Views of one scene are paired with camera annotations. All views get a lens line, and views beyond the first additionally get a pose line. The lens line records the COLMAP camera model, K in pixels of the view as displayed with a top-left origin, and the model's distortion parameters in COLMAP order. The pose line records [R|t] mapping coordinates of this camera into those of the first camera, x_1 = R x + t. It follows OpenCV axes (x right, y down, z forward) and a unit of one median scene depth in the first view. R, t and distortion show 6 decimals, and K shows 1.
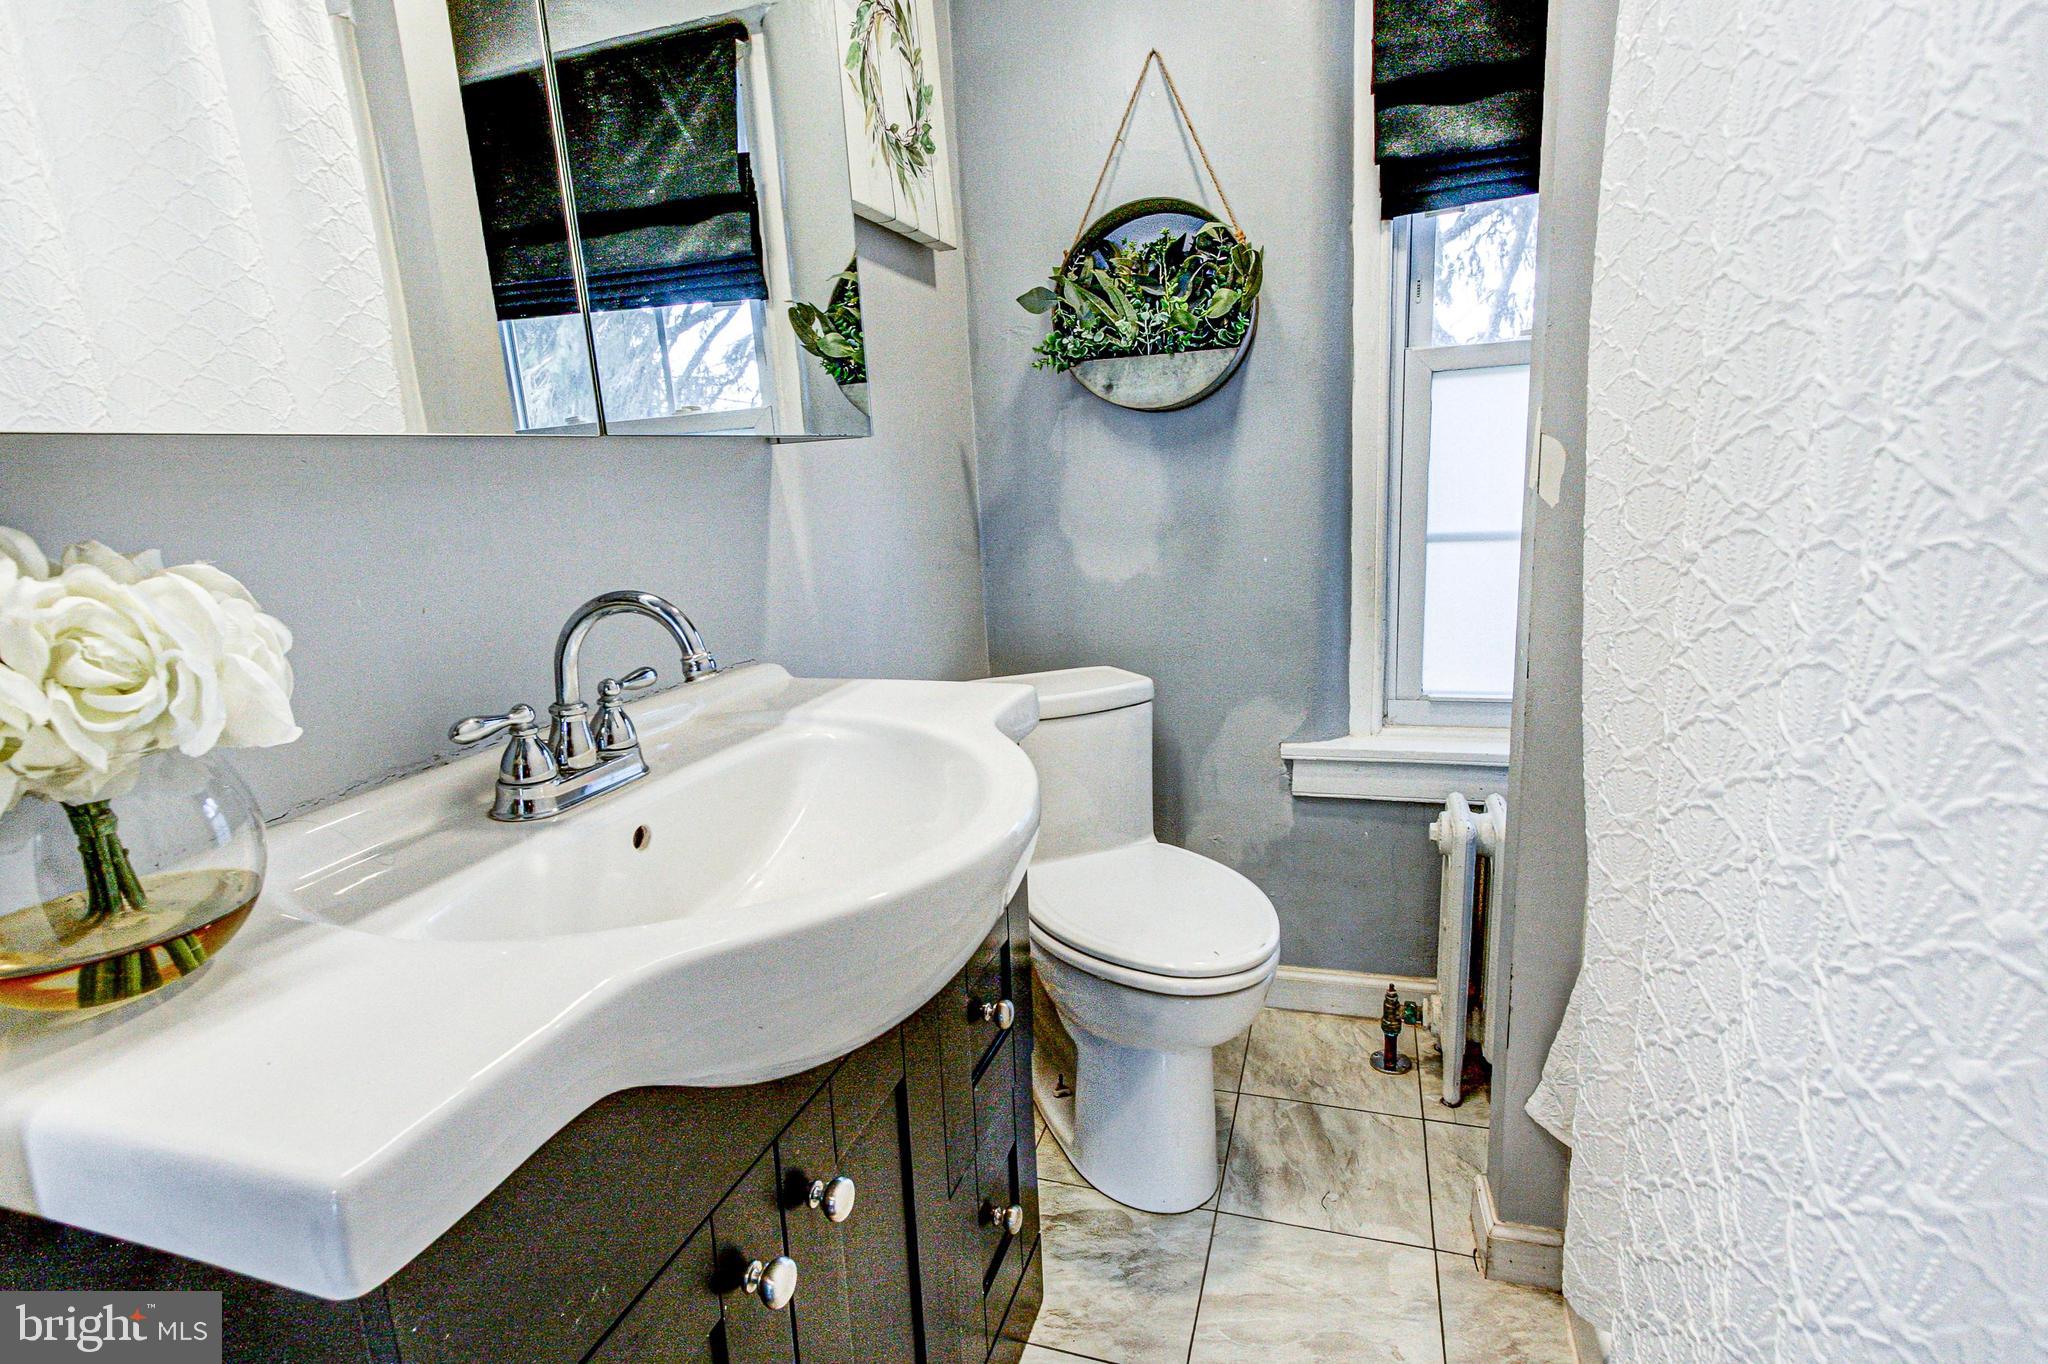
lens RADIAL K [[998.4, 0, 1013.1], [0, 998.4, 698.0], [0, 0, 1]] dist [0.001664, 0.003963]
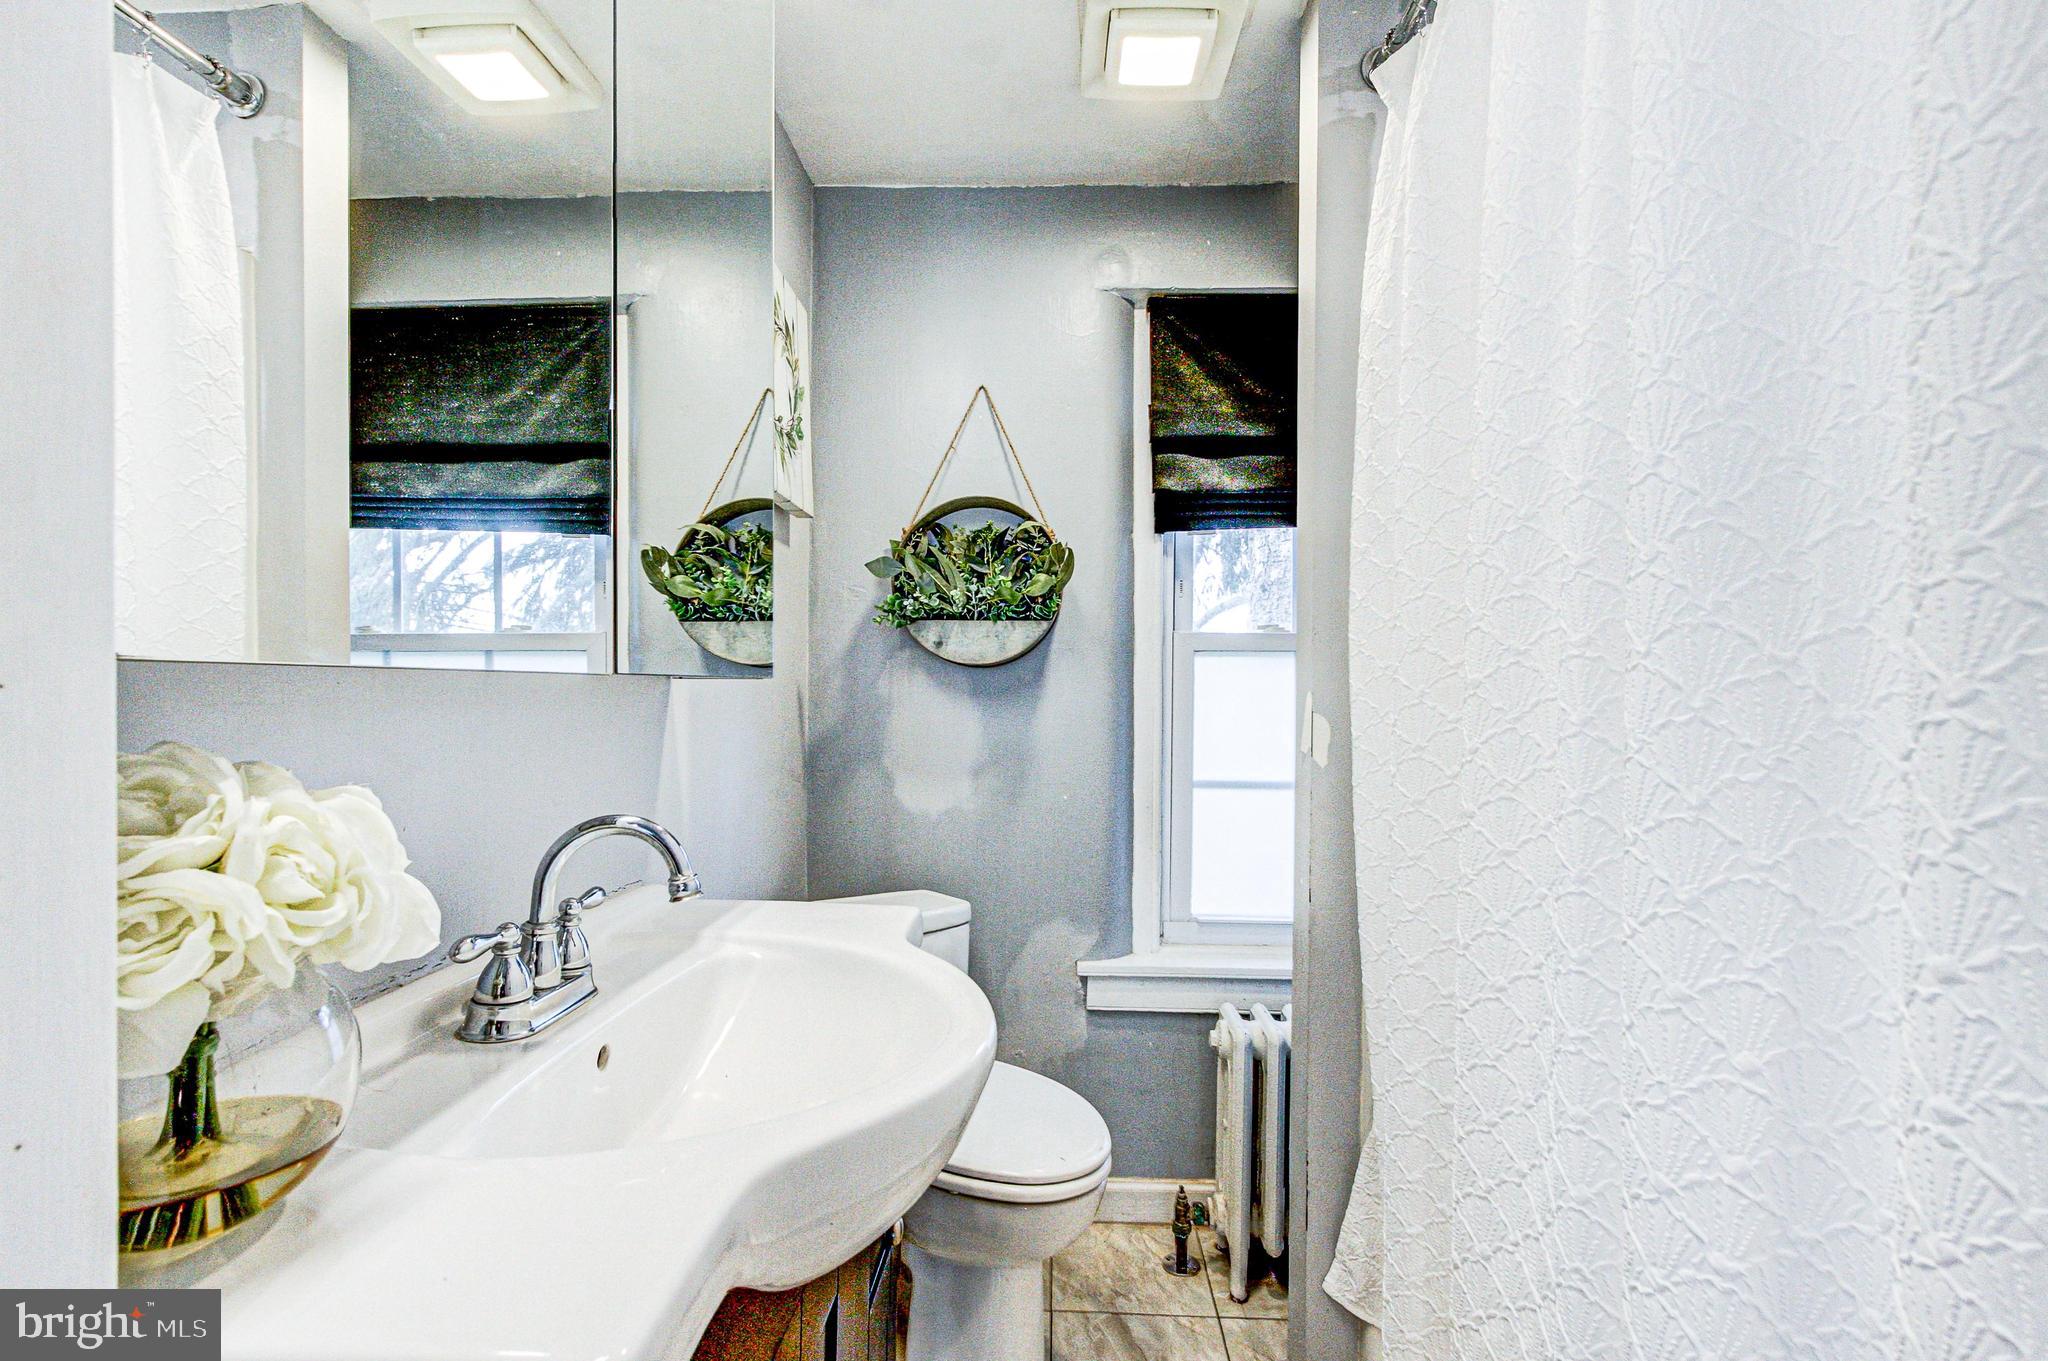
lens RADIAL K [[952.8, 0, 1018.3], [0, 952.8, 723.7], [0, 0, 1]] dist [0.000983, 0.005366]
pose [[0.963237, 0.053942, 0.263182, -0.147415], [0.000808, 0.979048, -0.203626, 0.003288], [-0.268652, 0.196353, 0.943012, -0.059636]]
